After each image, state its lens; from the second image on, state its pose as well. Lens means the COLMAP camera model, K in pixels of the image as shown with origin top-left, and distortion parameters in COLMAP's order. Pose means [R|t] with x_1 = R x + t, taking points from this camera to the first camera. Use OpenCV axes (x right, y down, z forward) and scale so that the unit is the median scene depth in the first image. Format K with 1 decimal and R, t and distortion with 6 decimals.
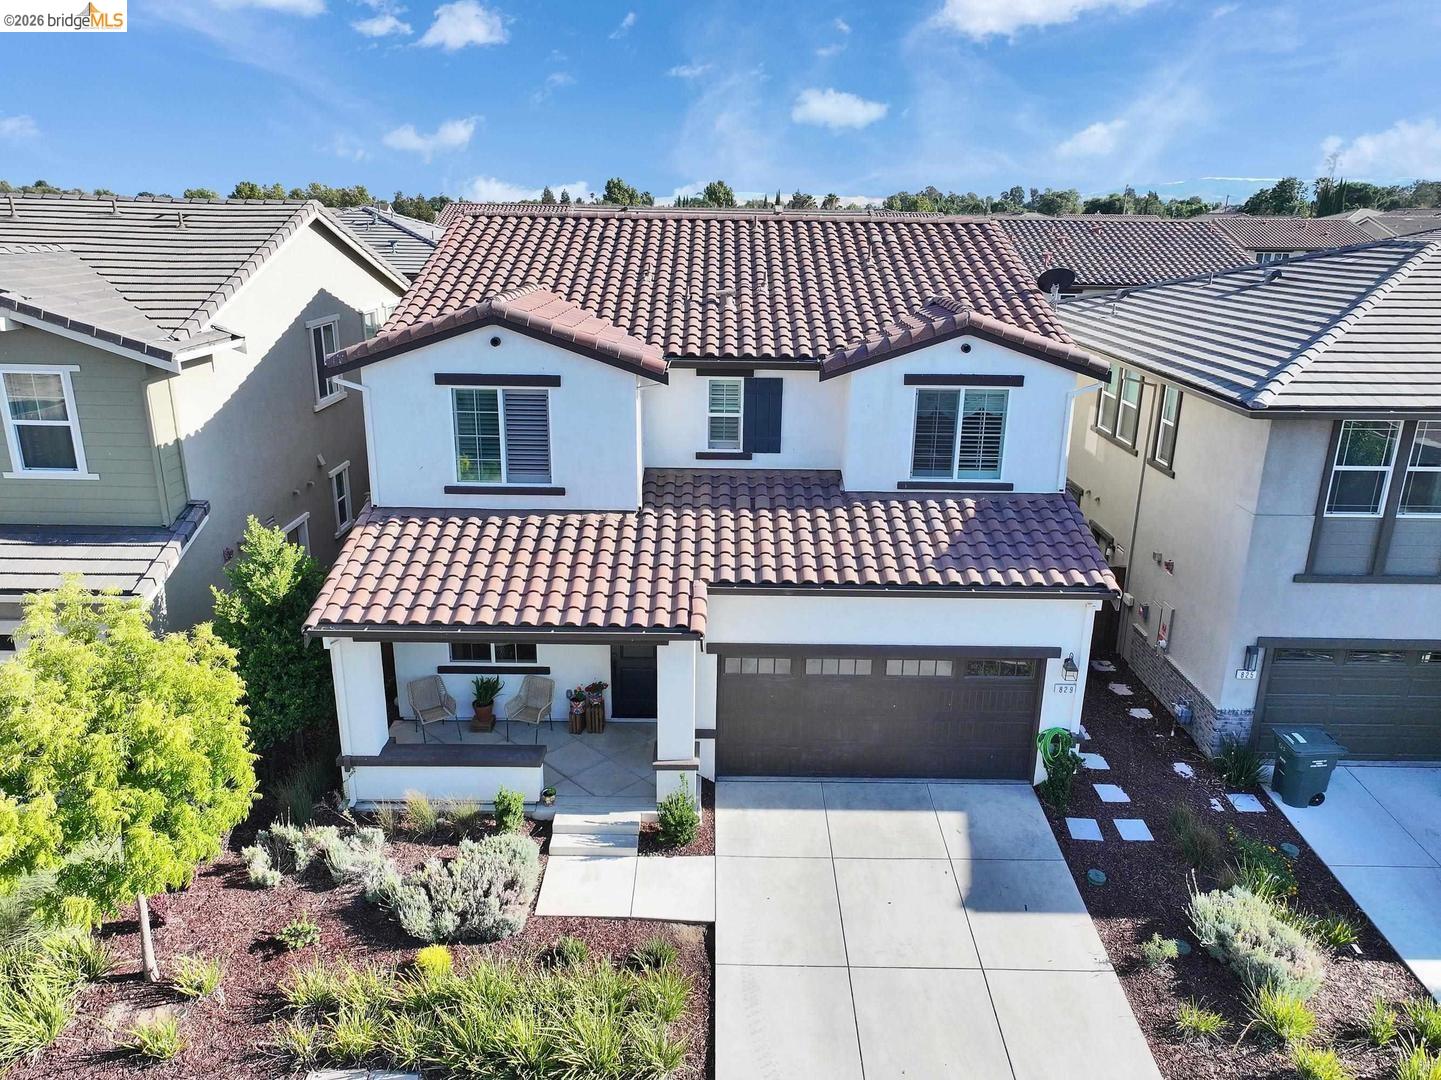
lens RADIAL K [[1006.2, 0, 720.5], [0, 1006.2, 540.0], [0, 0, 1]] dist [0.024898, -0.000908]
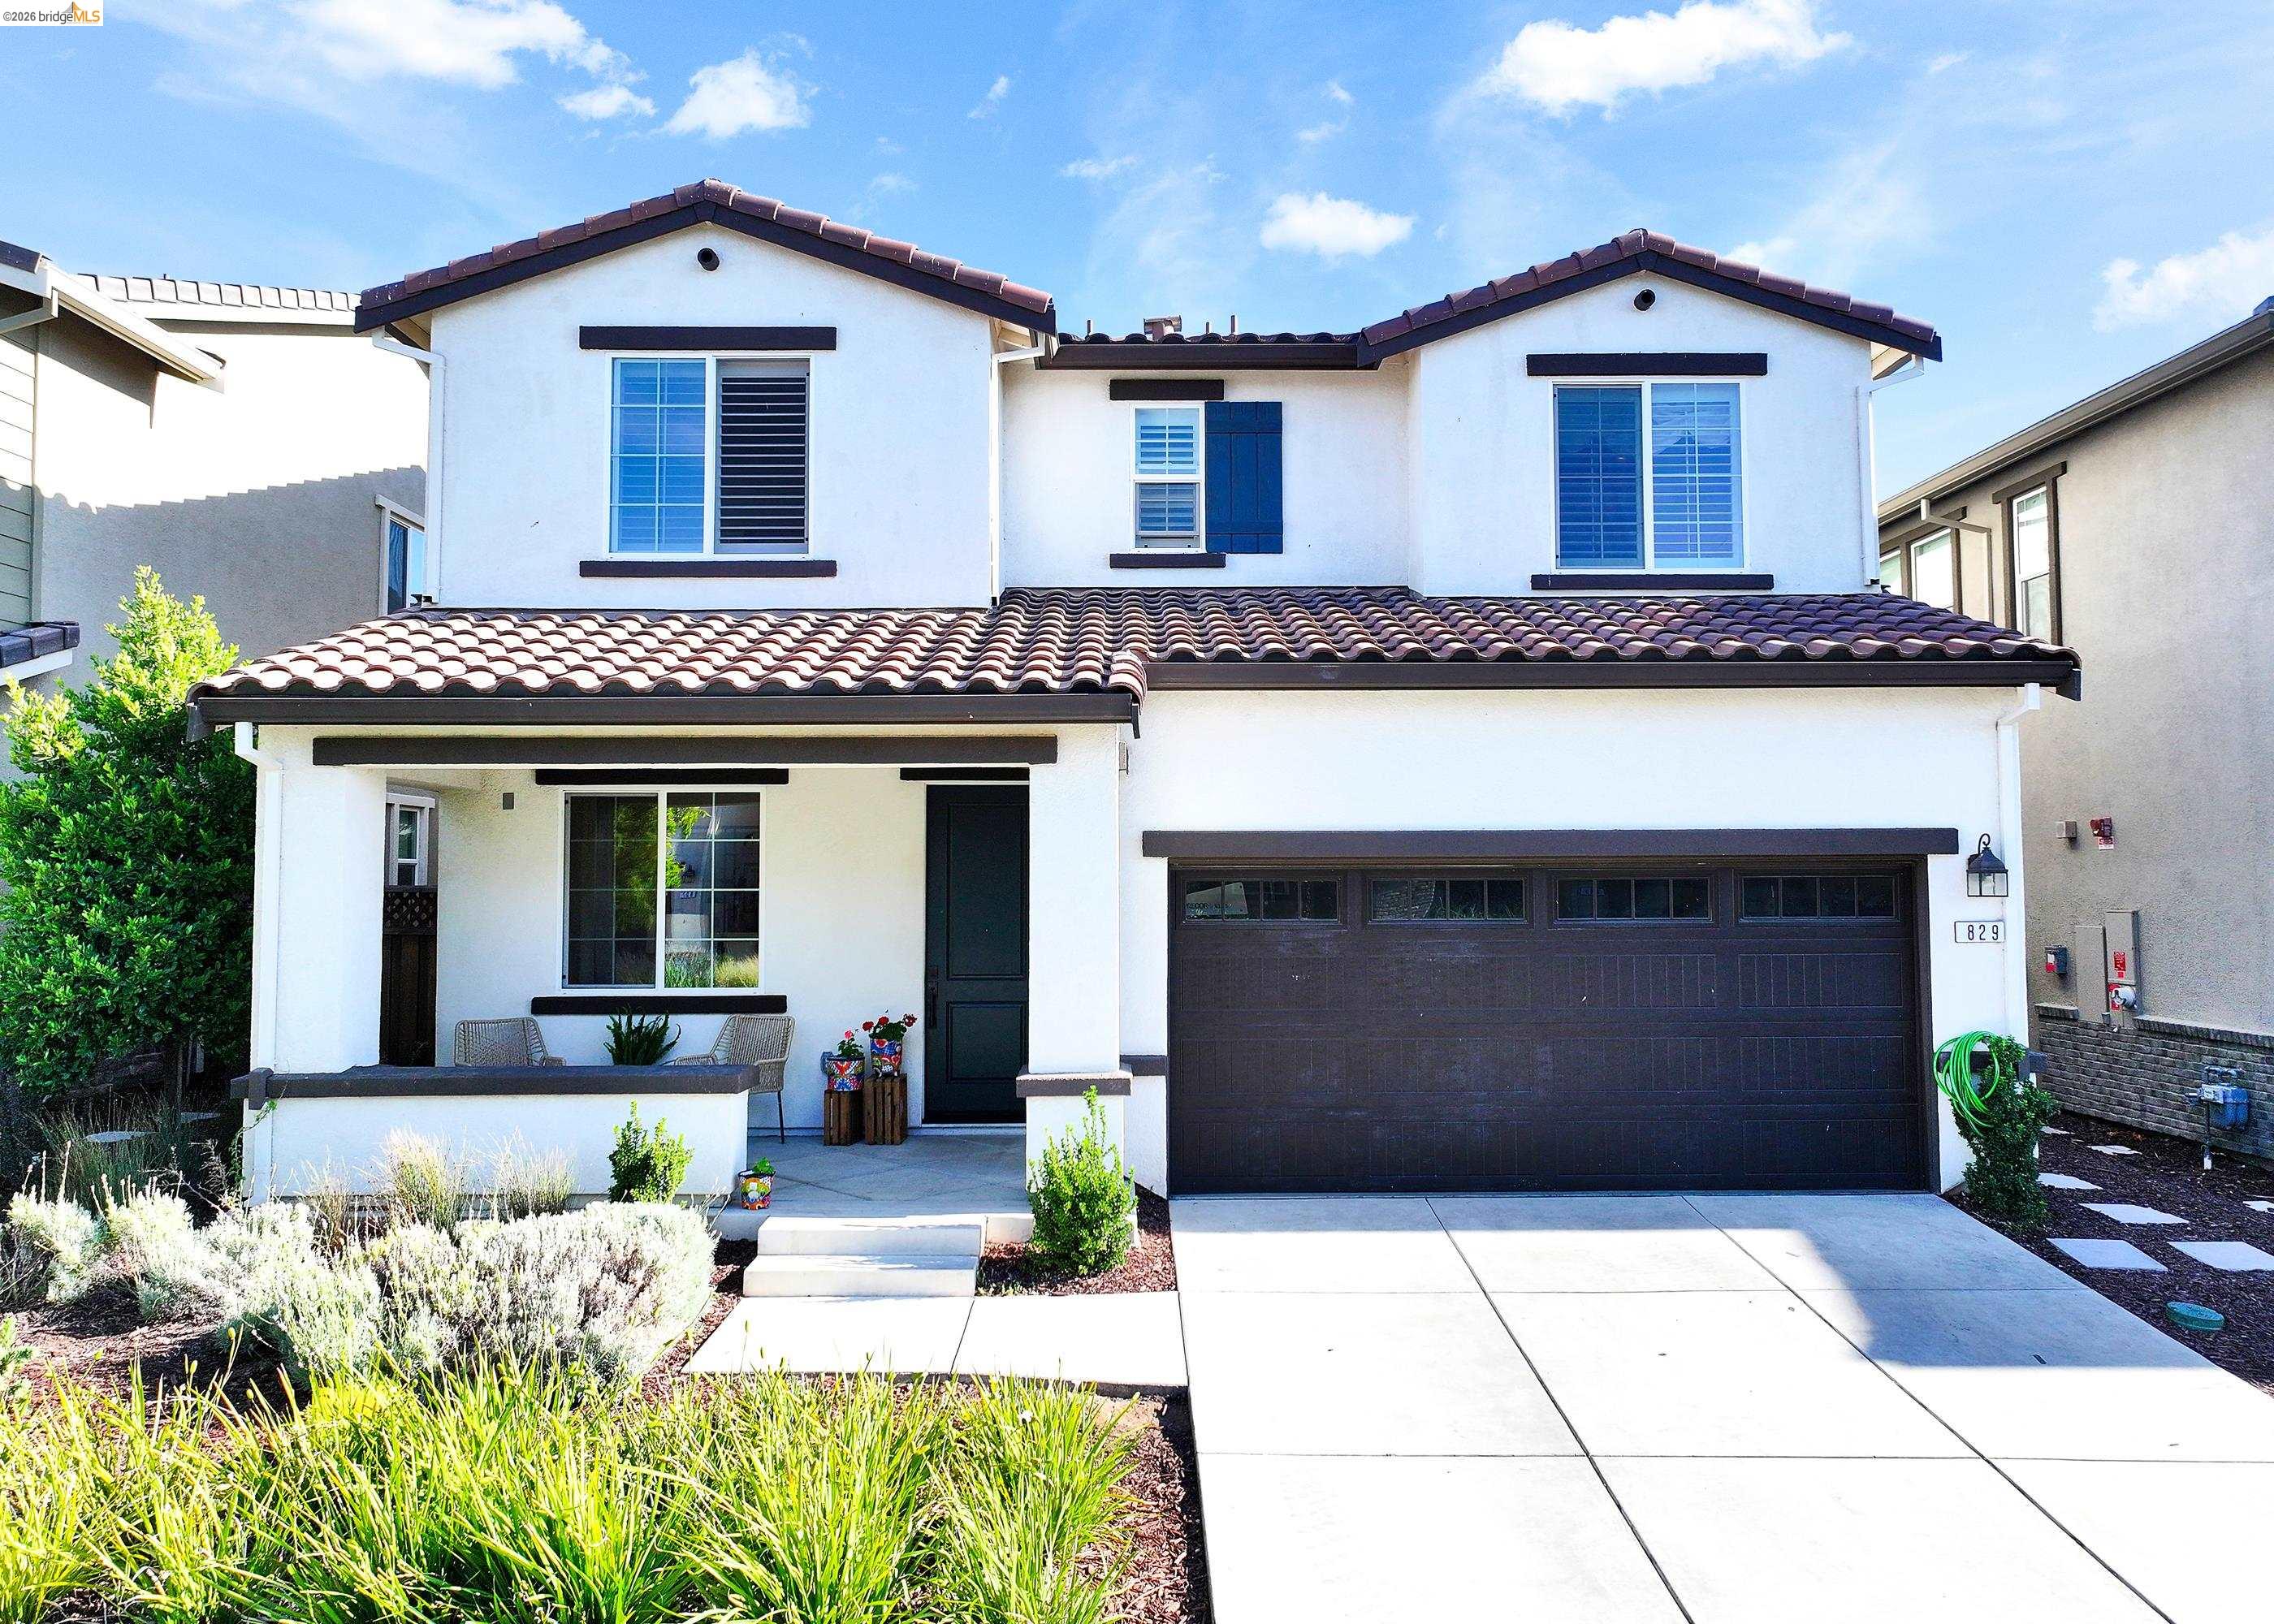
lens RADIAL K [[1597.8, 0, 1137.0], [0, 1597.8, 812.0], [0, 0, 1]] dist [0.021391, 0.004823]
pose [[0.999846, -0.015591, 0.008104, -0.020965], [0.017441, 0.936619, -0.349916, 0.324301], [-0.002135, 0.350003, 0.936746, 0.335555]]
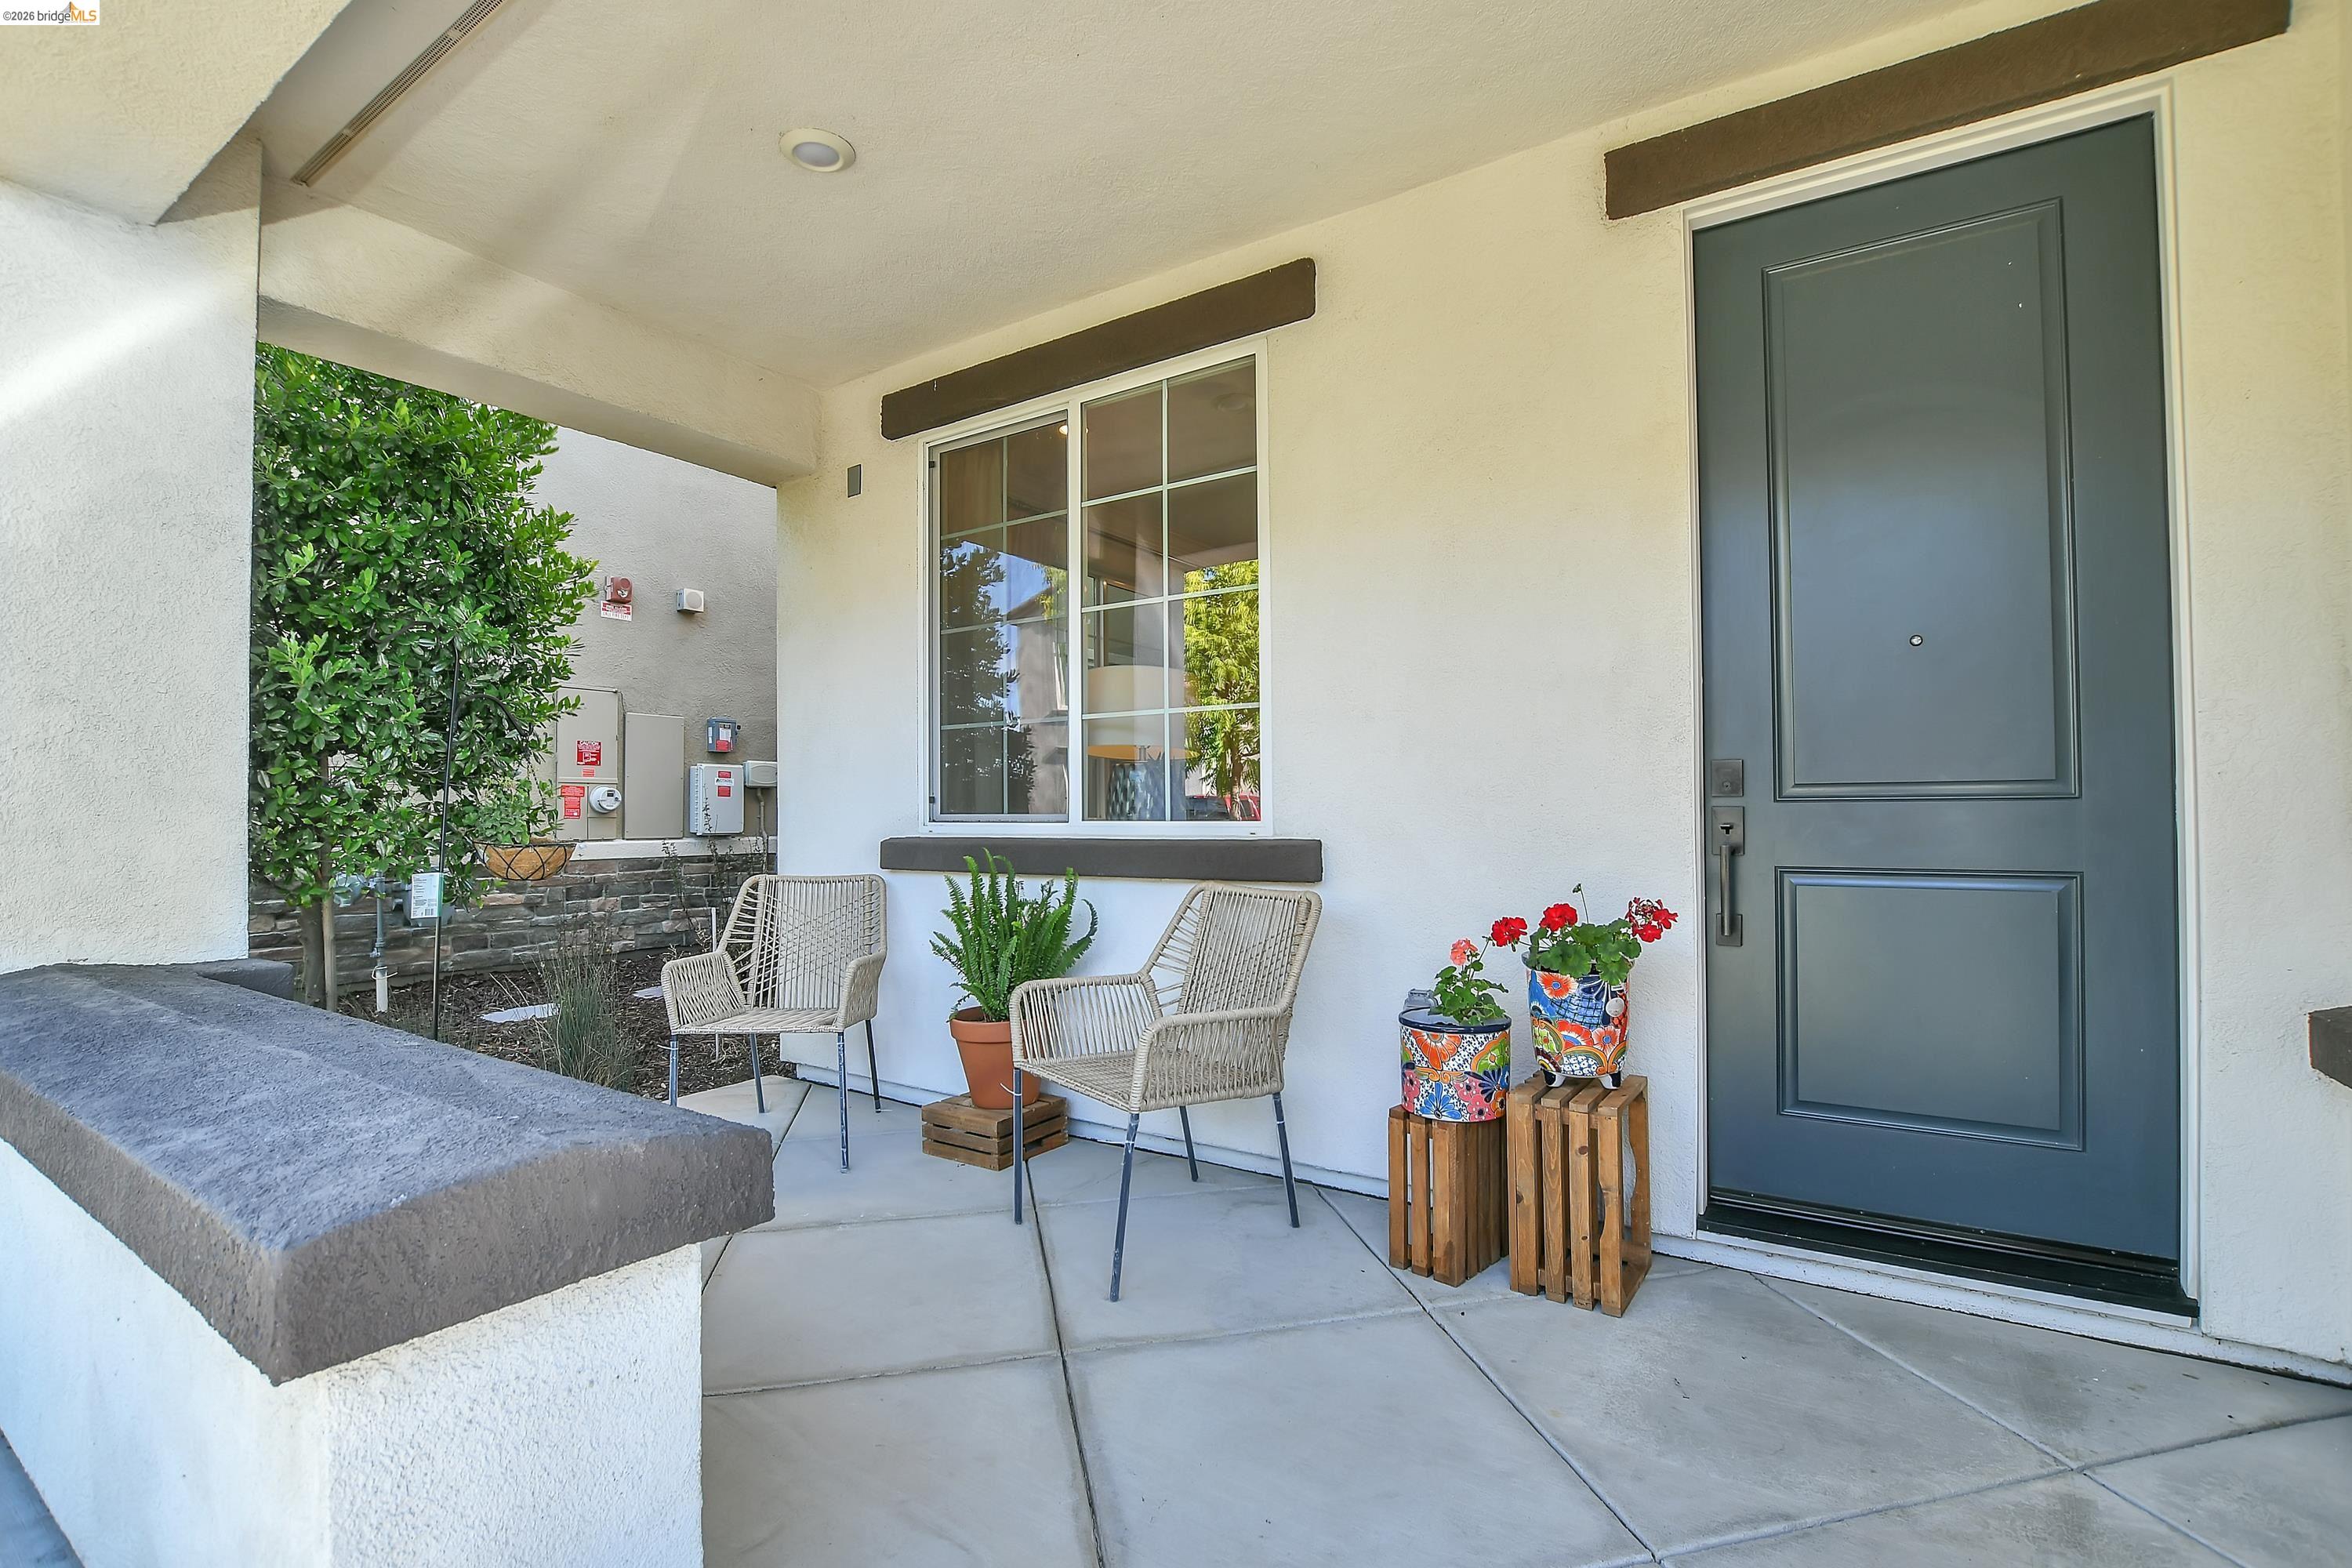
lens RADIAL K [[1056.1, 0, 1177.6], [0, 1056.1, 794.6], [0, 0, 1]] dist [-0.029400, 0.000238]
pose [[0.837702, -0.029080, -0.545352, -0.096586], [-0.150196, 0.947807, -0.281251, 0.188370], [0.525068, 0.317514, 0.789613, 0.906965]]
